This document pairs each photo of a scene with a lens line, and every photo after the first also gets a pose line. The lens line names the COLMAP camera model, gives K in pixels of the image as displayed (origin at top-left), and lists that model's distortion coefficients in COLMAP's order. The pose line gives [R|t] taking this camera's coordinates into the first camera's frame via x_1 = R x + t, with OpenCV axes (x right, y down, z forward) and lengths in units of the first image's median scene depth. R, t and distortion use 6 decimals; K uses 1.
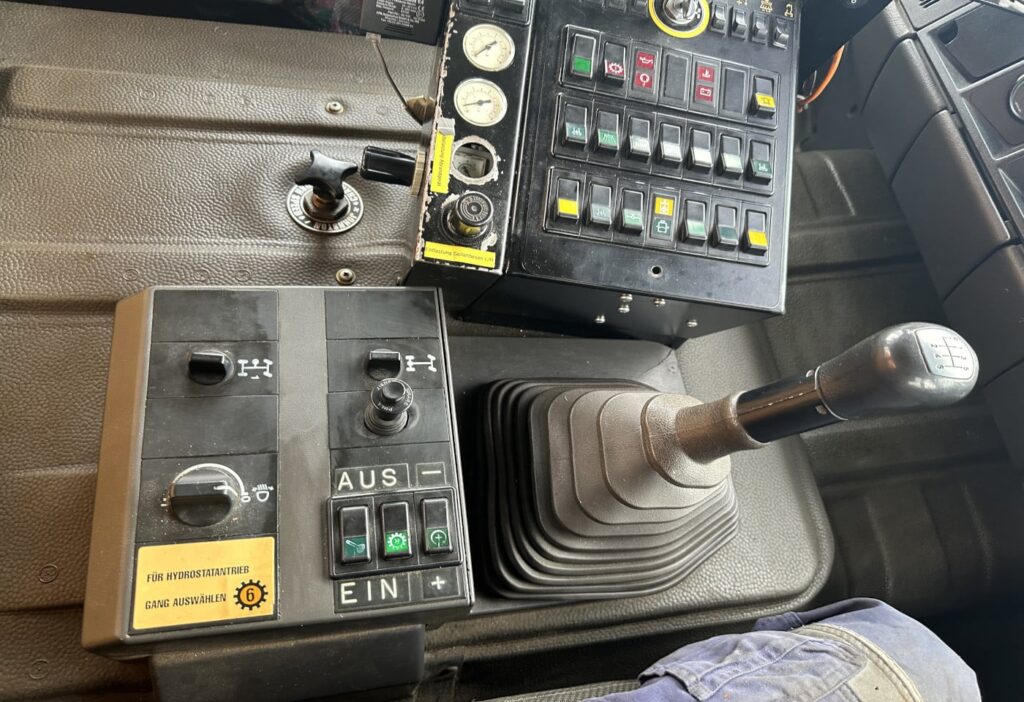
lens RADIAL K [[674.2, 0, 428.6], [0, 674.2, 348.3], [0, 0, 1]] dist [-0.003173, -0.002424]
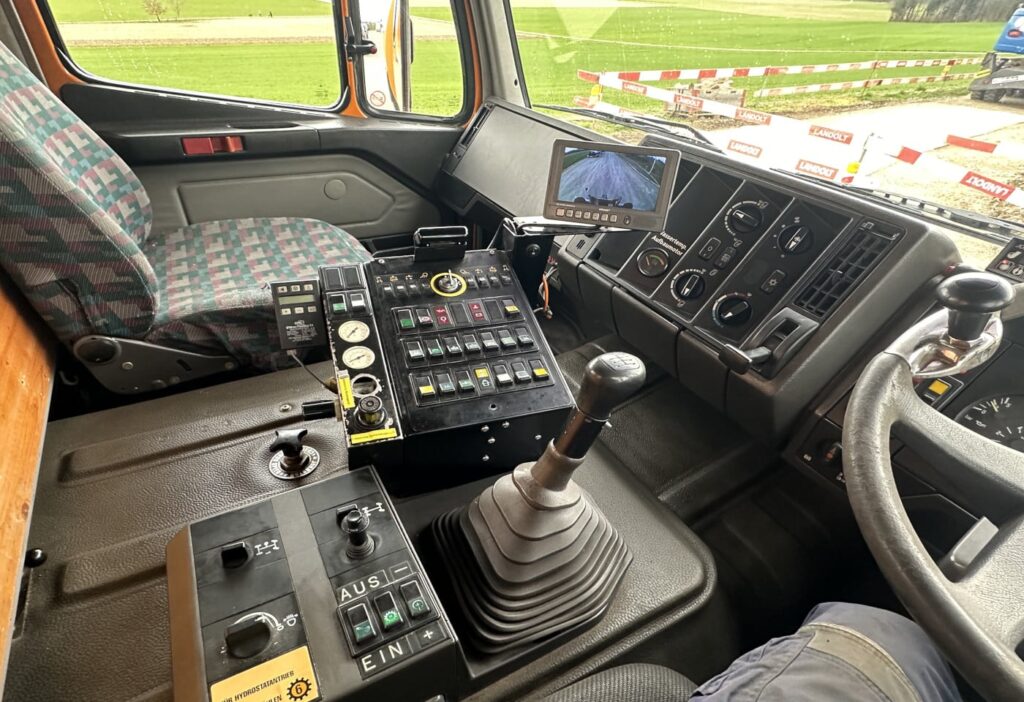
lens RADIAL K [[546.4, 0, 461.8], [0, 546.4, 405.8], [0, 0, 1]] dist [-0.004123, 0.021899]
pose [[0.926565, -0.340394, 0.160027, 0.055808], [0.376119, 0.842271, -0.386152, 0.386329], [-0.003343, 0.417985, 0.908448, -0.231555]]
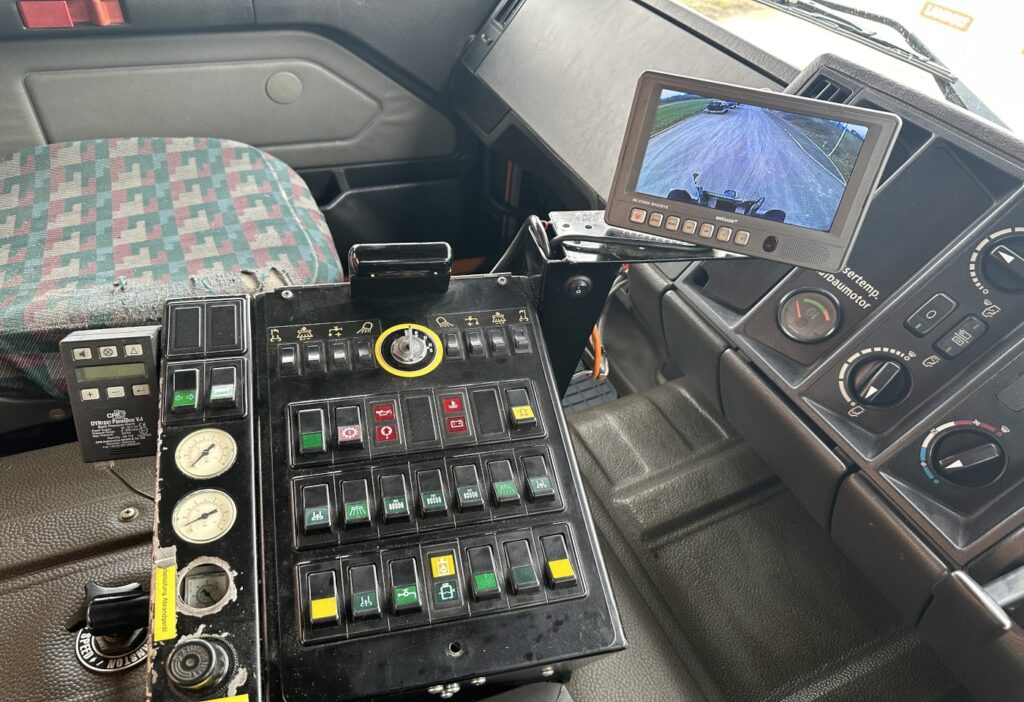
lens RADIAL K [[652.0, 0, 476.3], [0, 652.0, 354.5], [0, 0, 1]] dist [0.000005, -0.002889]
pose [[0.958860, -0.275445, 0.068687, 0.420605], [0.282798, 0.905716, -0.315759, -0.184227], [0.024763, 0.322193, 0.946350, 0.125327]]
